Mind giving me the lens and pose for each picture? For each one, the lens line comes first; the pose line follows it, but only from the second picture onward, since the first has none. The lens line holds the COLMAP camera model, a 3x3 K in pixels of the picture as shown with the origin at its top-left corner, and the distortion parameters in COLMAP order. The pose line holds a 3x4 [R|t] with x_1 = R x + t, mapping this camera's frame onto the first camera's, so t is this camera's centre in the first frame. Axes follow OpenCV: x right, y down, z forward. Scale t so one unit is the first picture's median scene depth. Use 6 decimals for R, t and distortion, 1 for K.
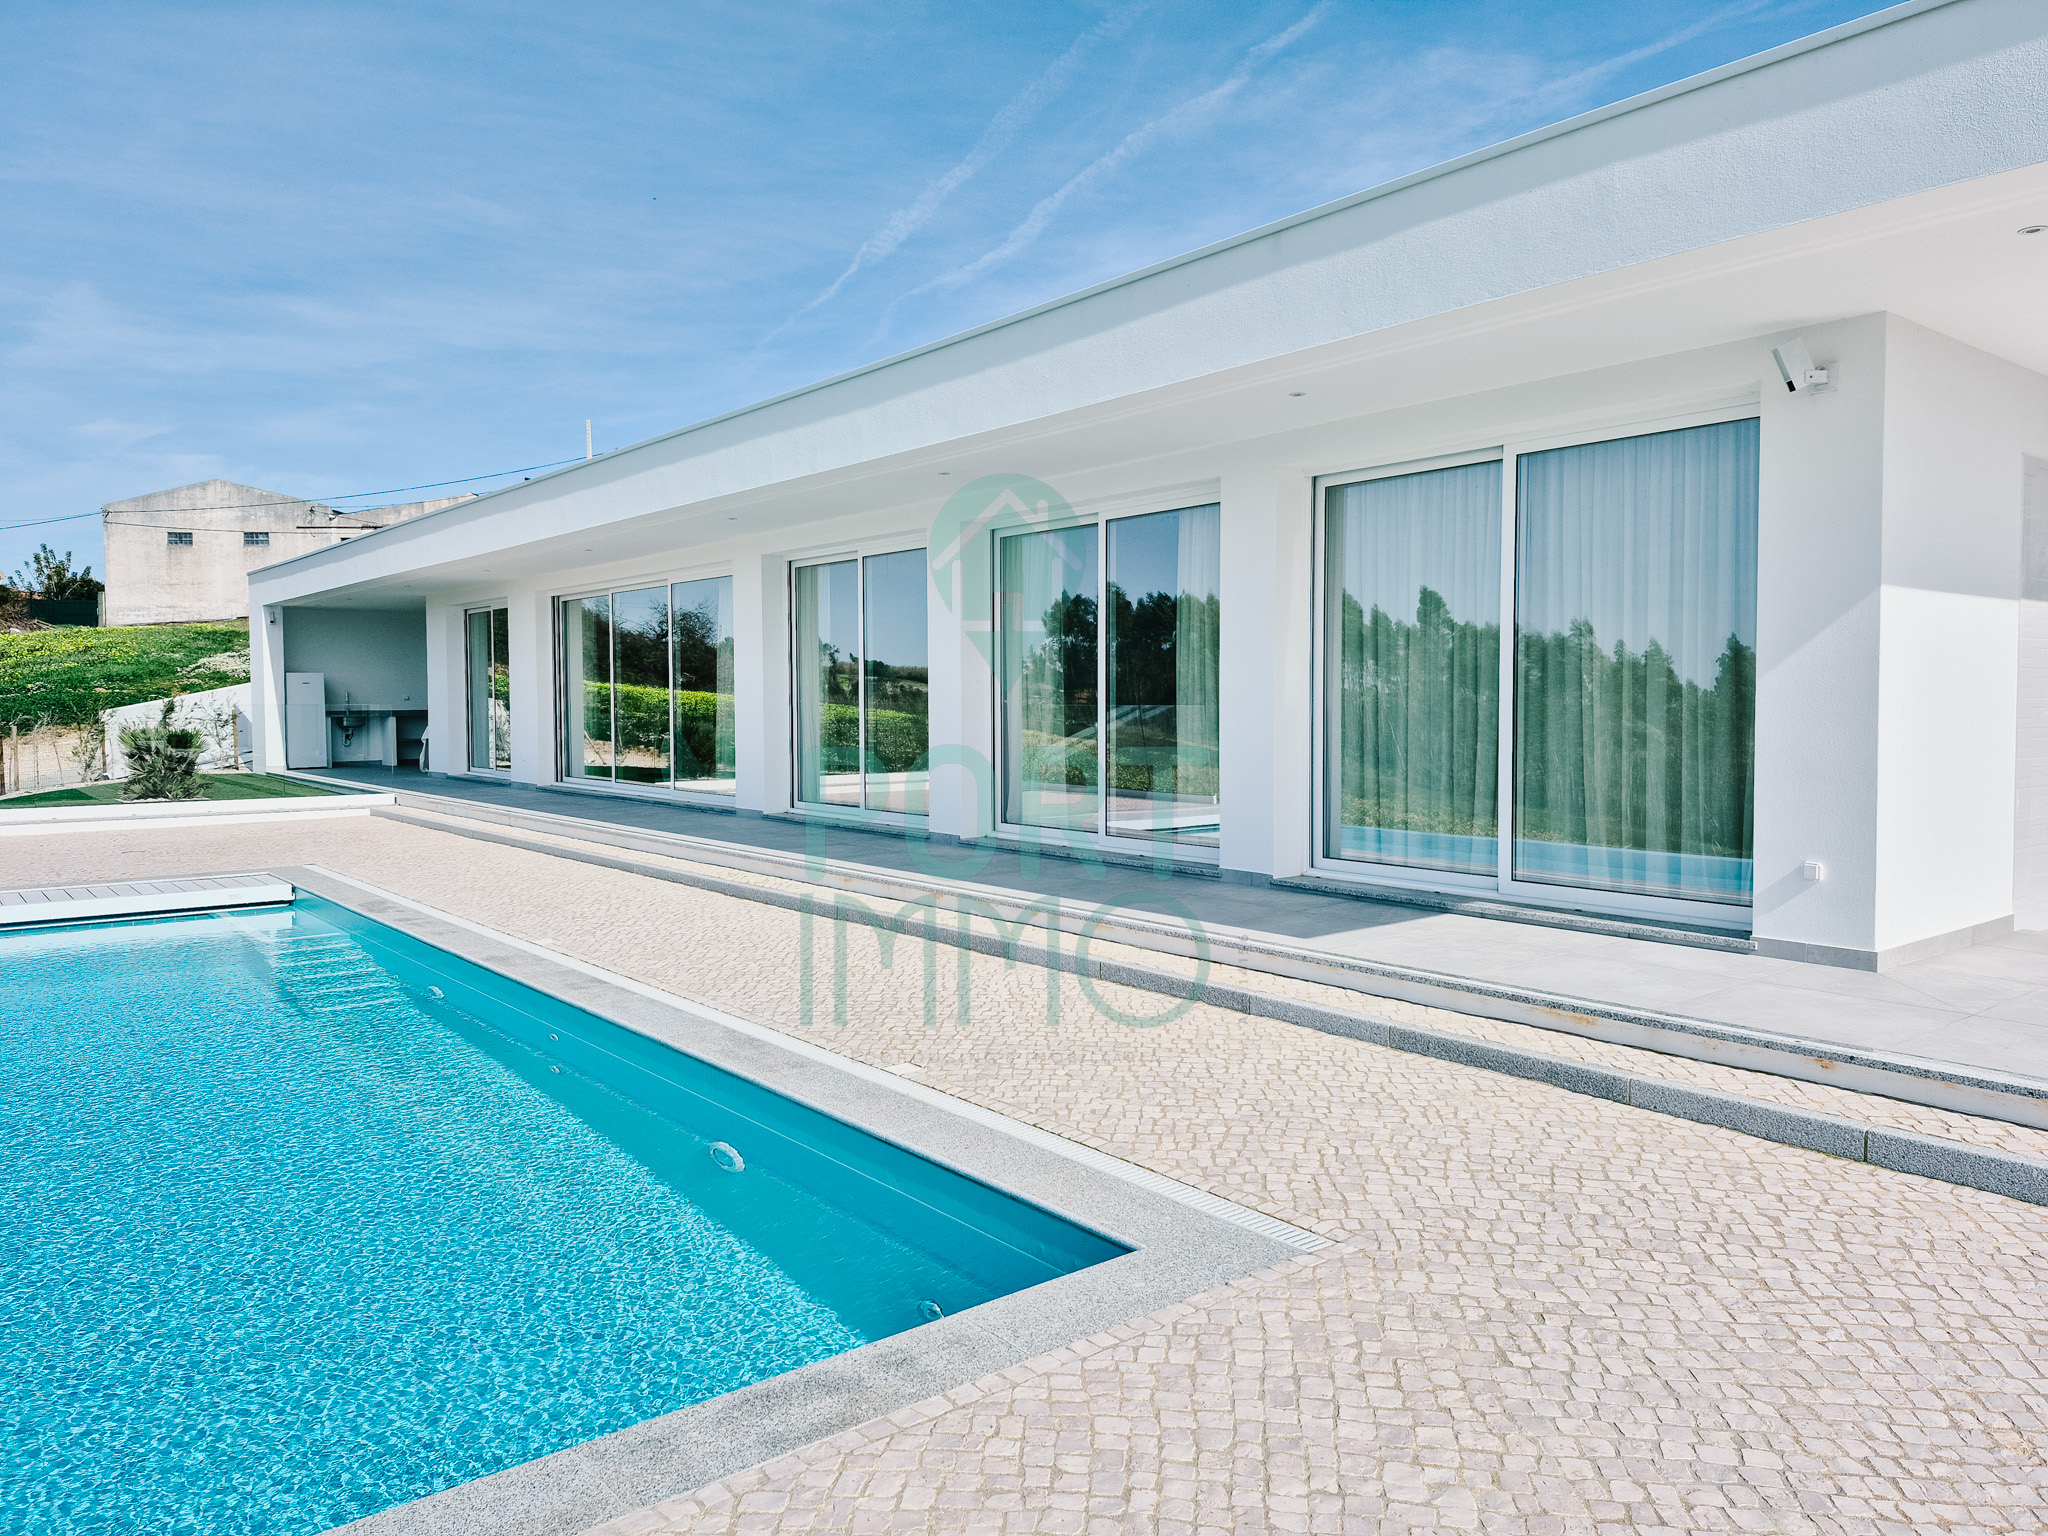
lens RADIAL K [[1417.2, 0, 1026.2], [0, 1417.2, 744.7], [0, 0, 1]] dist [0.074322, -0.082180]
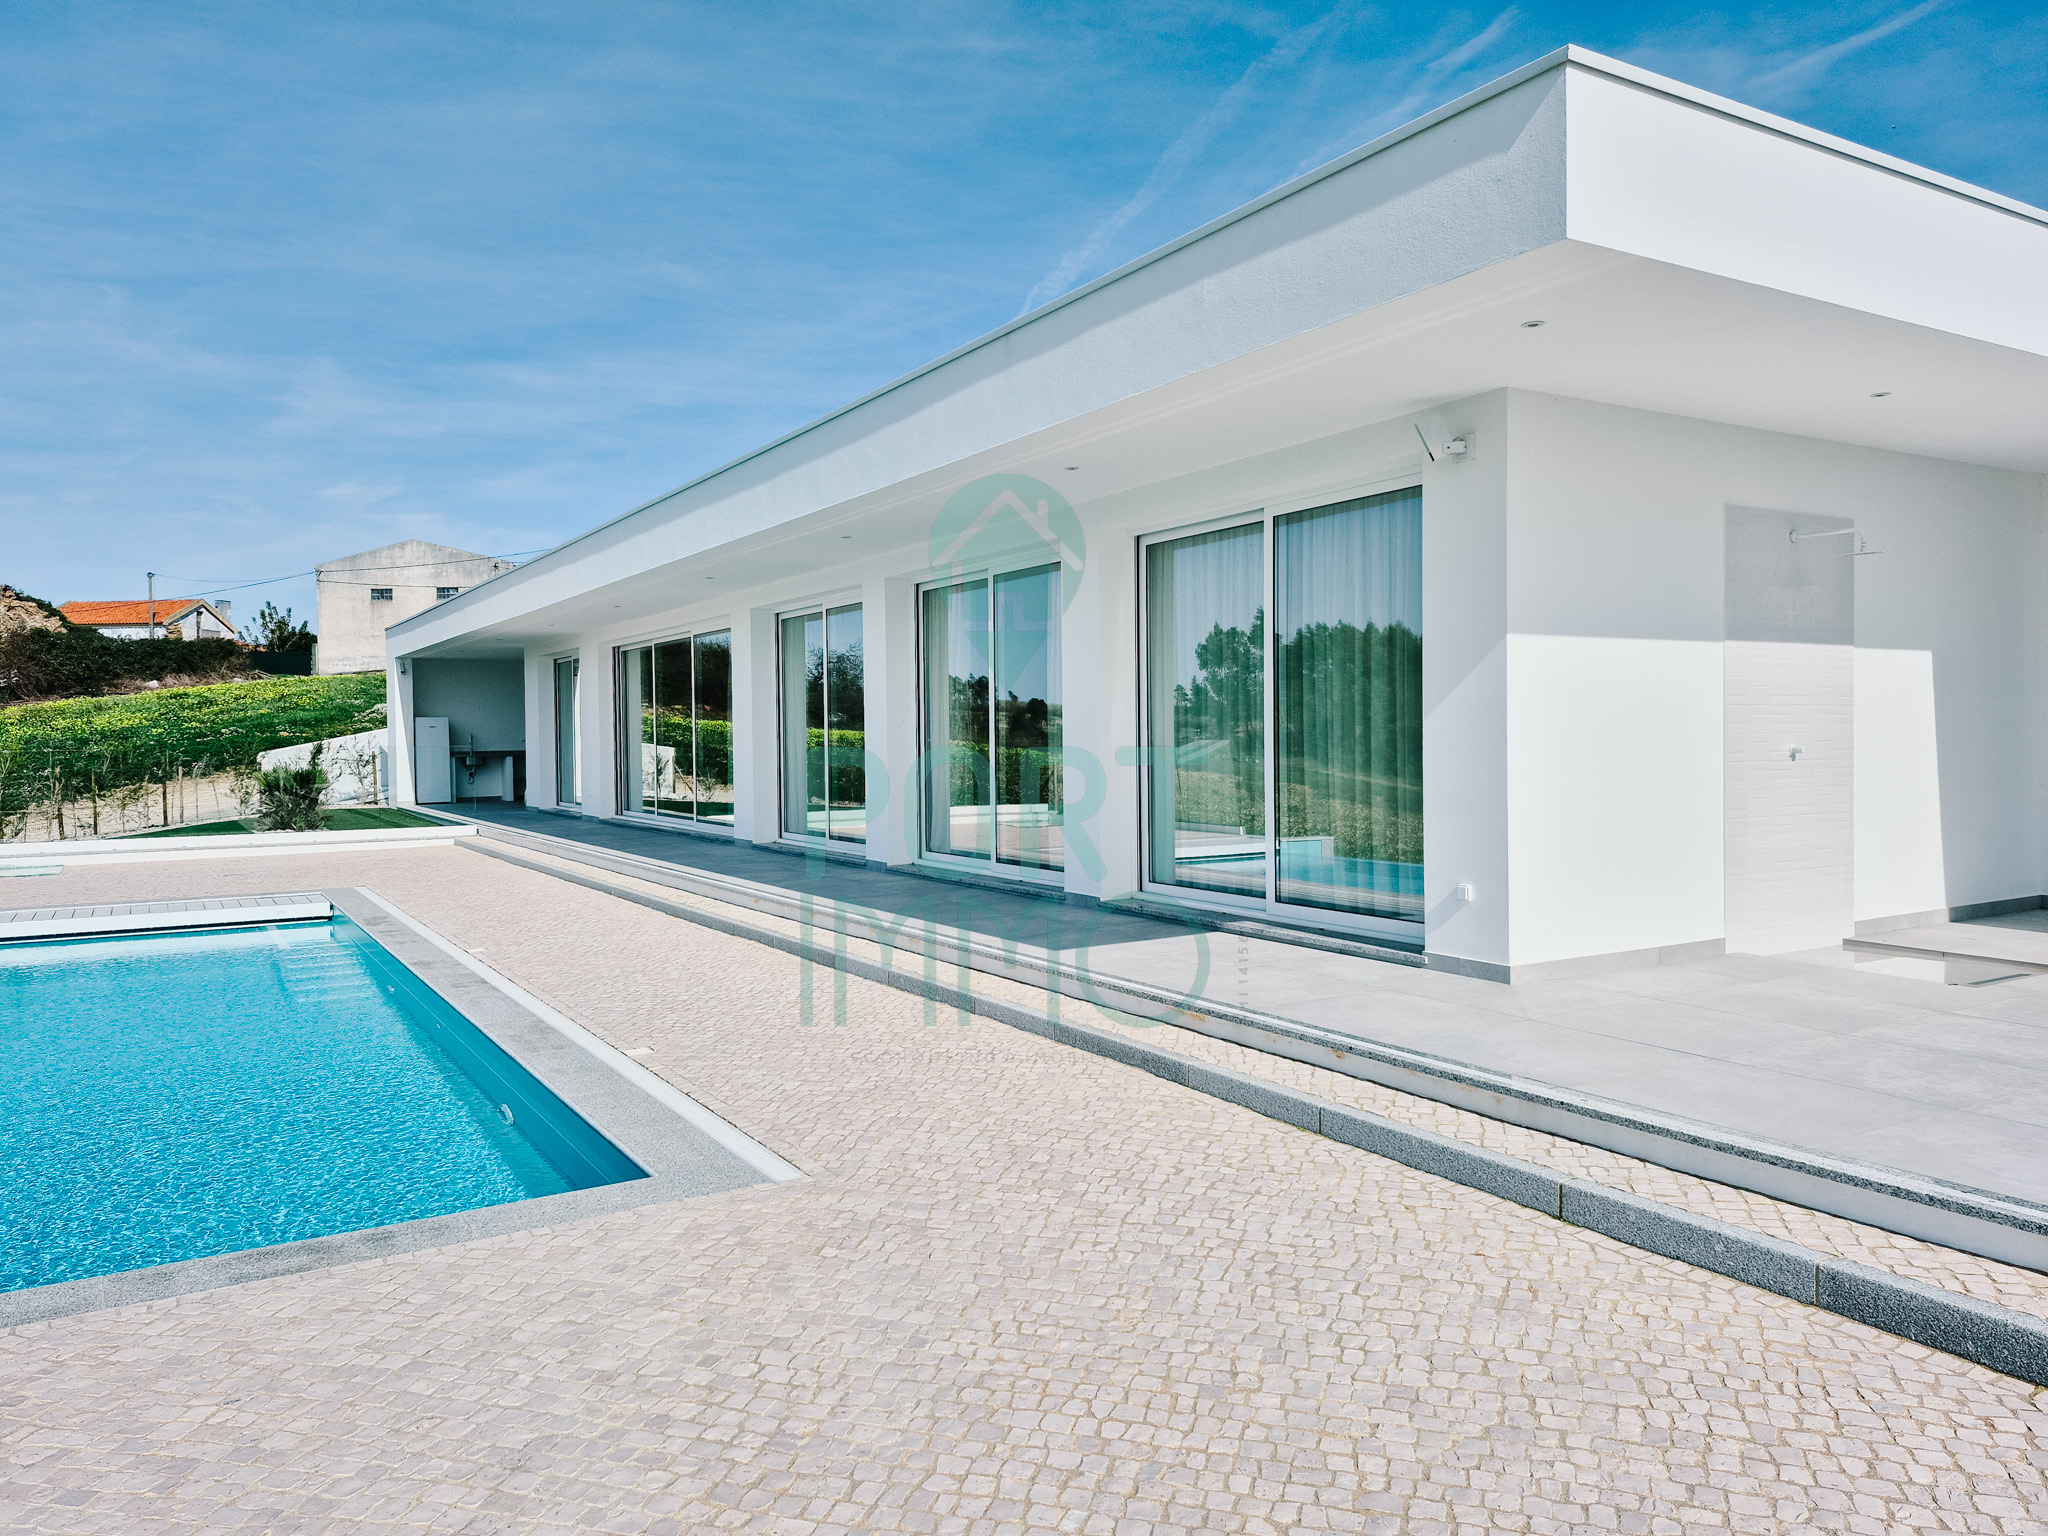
lens RADIAL K [[1414.0, 0, 1006.3], [0, 1414.0, 760.0], [0, 0, 1]] dist [0.093481, -0.108525]
pose [[0.990149, -0.006060, -0.139889, 0.095129], [0.004196, 0.999898, -0.013620, -0.000033], [0.139958, 0.012899, 0.990073, -0.037117]]
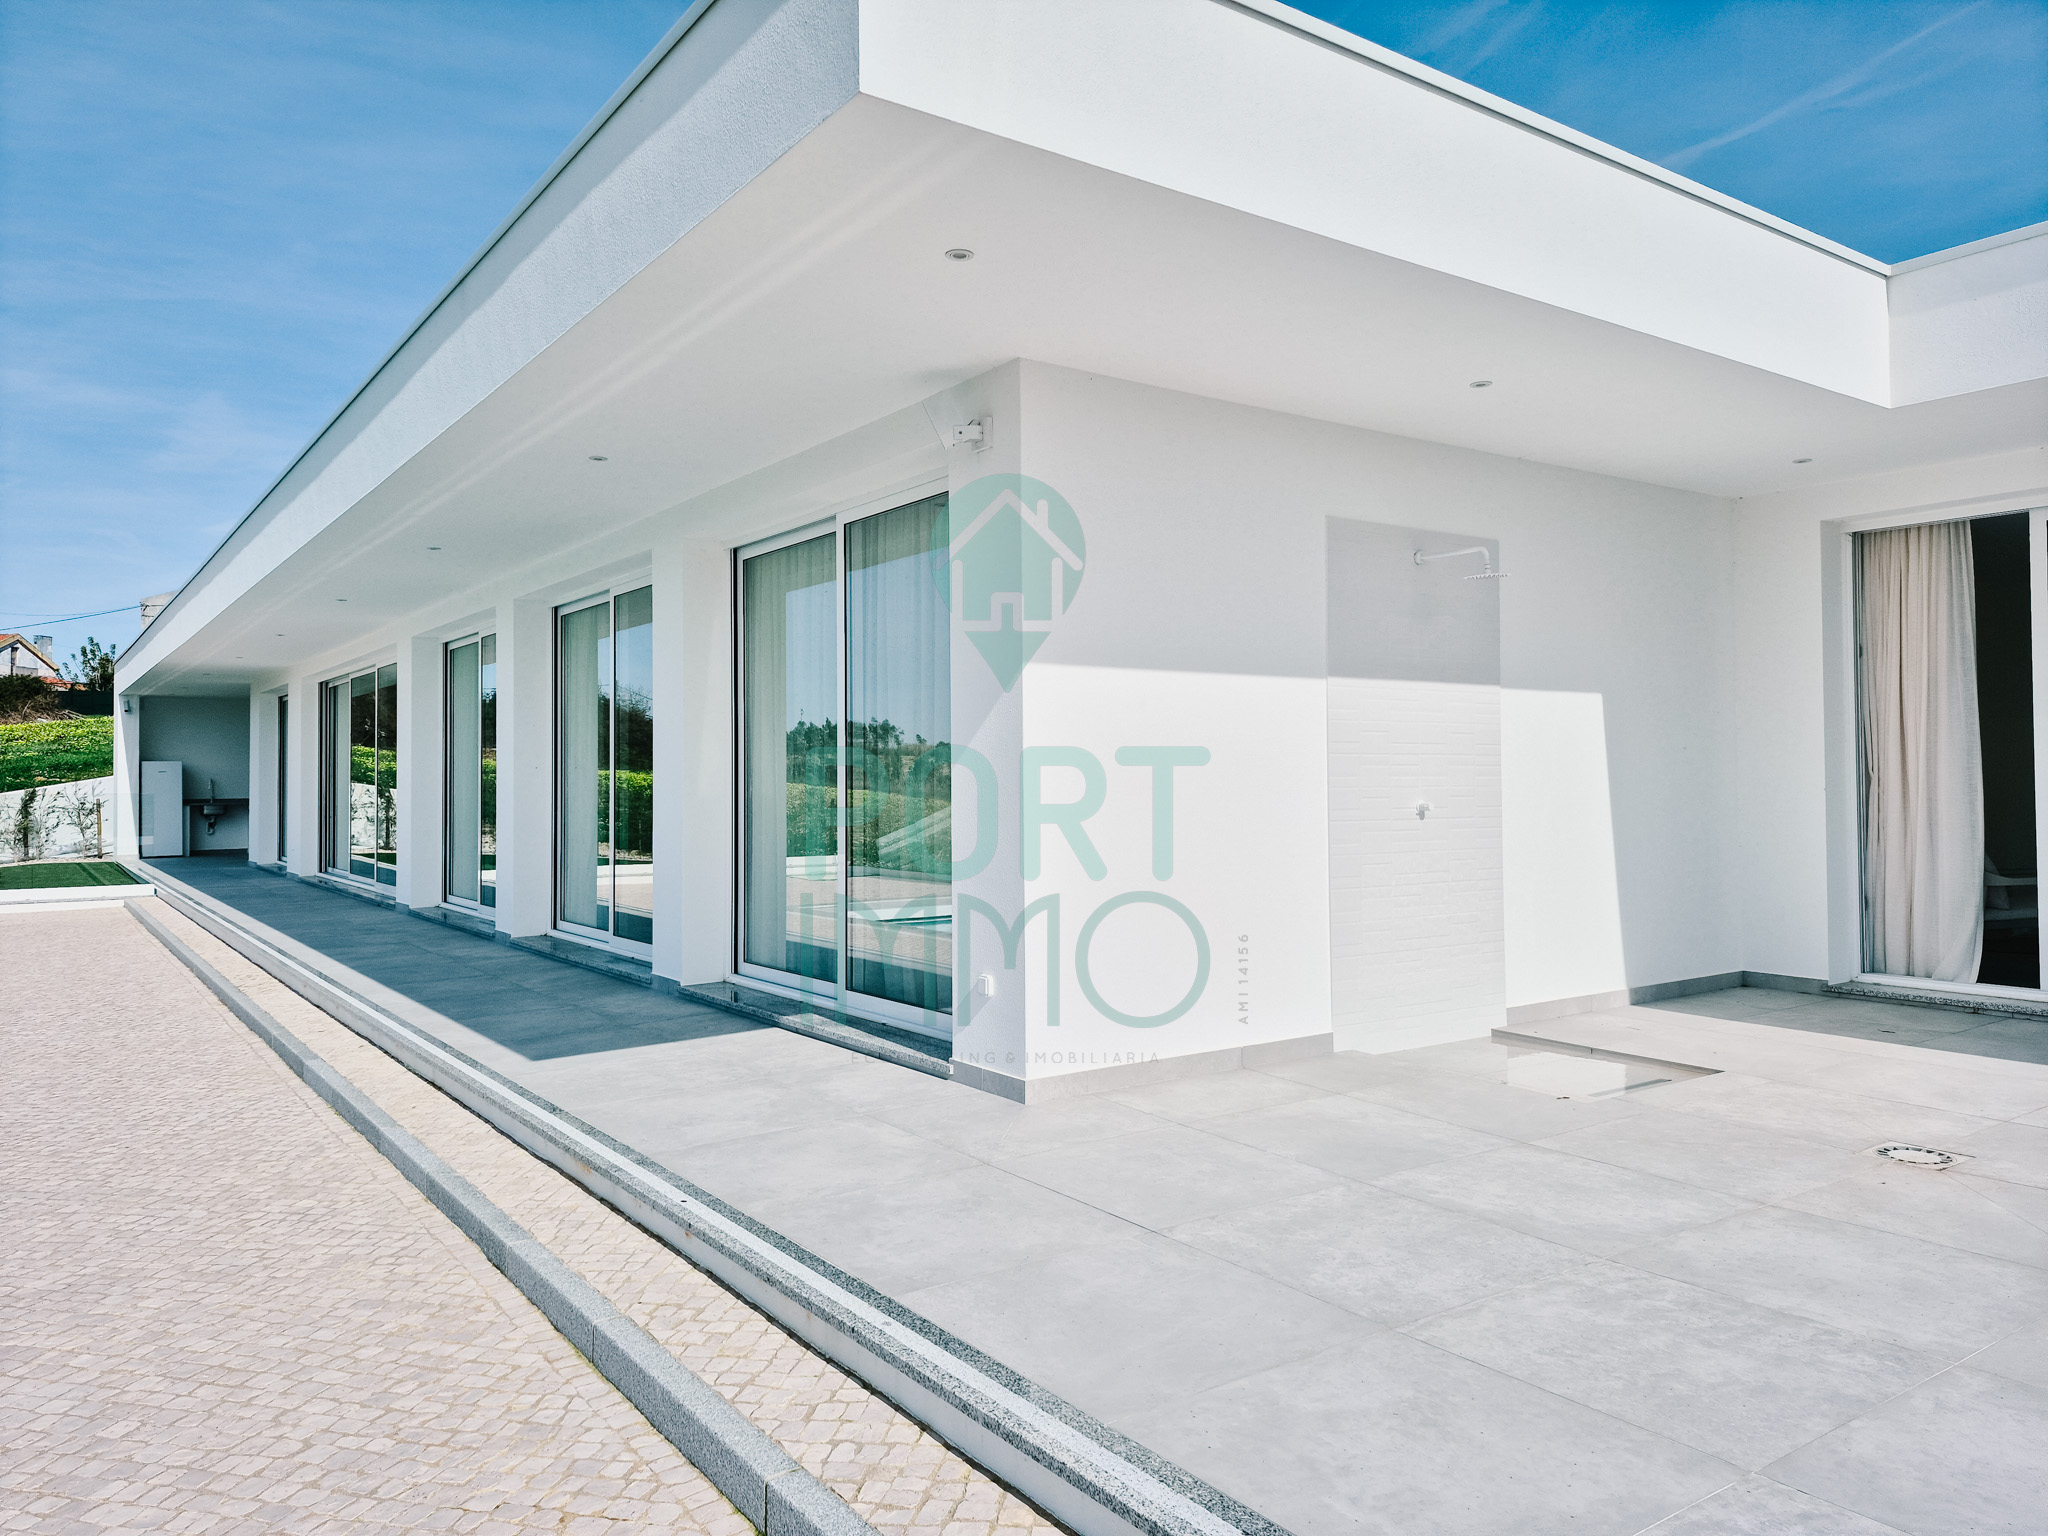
lens RADIAL K [[1410.2, 0, 1034.4], [0, 1410.2, 749.1], [0, 0, 1]] dist [0.084438, -0.072634]
pose [[0.998048, -0.006194, -0.062144, 0.170634], [0.002837, 0.998538, -0.053972, -0.002710], [0.062387, 0.053690, 0.996607, 0.035115]]
